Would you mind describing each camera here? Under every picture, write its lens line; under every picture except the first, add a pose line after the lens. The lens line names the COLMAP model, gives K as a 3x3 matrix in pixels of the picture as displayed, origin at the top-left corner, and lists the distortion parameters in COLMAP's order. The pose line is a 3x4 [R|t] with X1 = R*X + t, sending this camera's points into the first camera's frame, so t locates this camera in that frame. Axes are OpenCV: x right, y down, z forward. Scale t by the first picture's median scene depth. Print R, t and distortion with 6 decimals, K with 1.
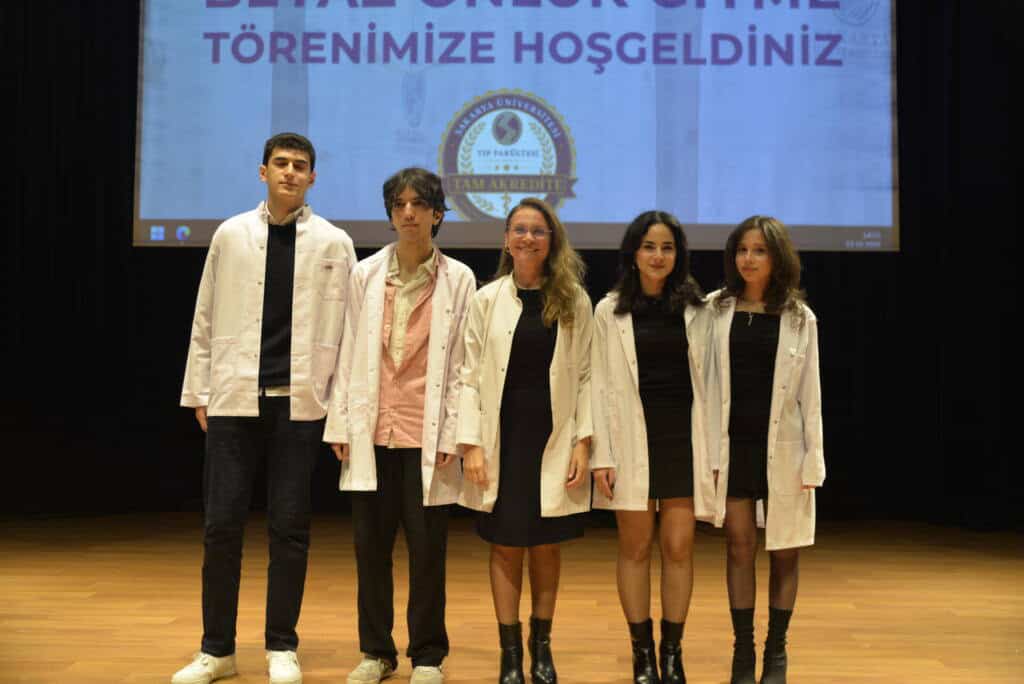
lens RADIAL K [[1413.6, 0, 509.5], [0, 1413.6, 340.1], [0, 0, 1]] dist [-0.034424, 0.000000]
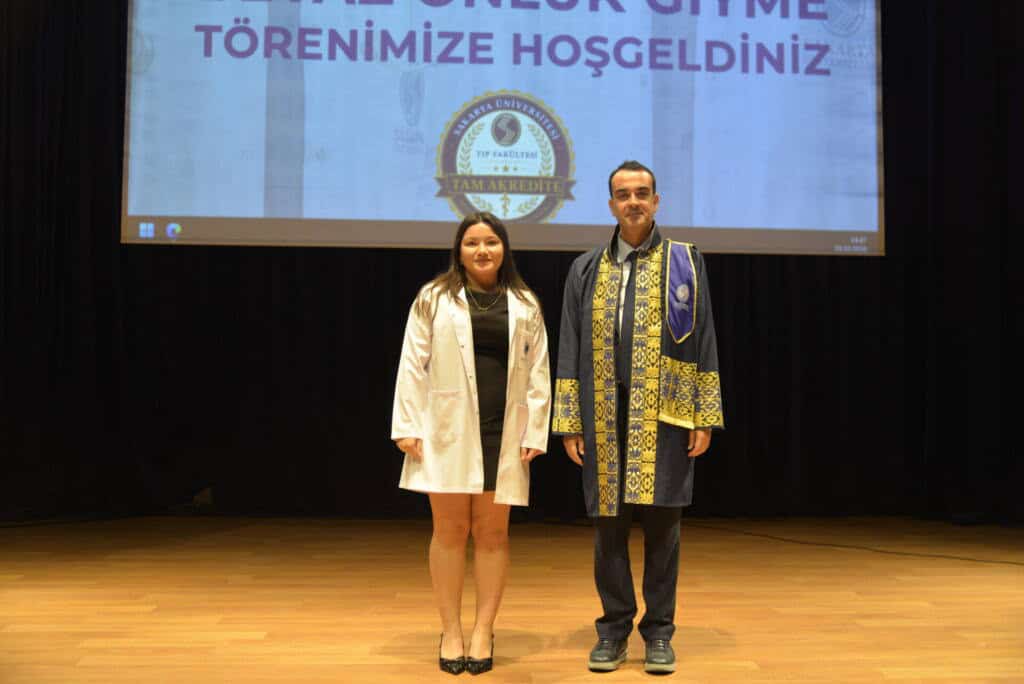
lens RADIAL K [[1369.7, 0, 528.1], [0, 1369.7, 336.4], [0, 0, 1]] dist [-0.025832, 0.000000]
pose [[0.992897, 0.002322, 0.118956, -0.101125], [-0.001927, 0.999992, -0.003436, -0.000099], [-0.118963, 0.003182, 0.992894, 0.035650]]
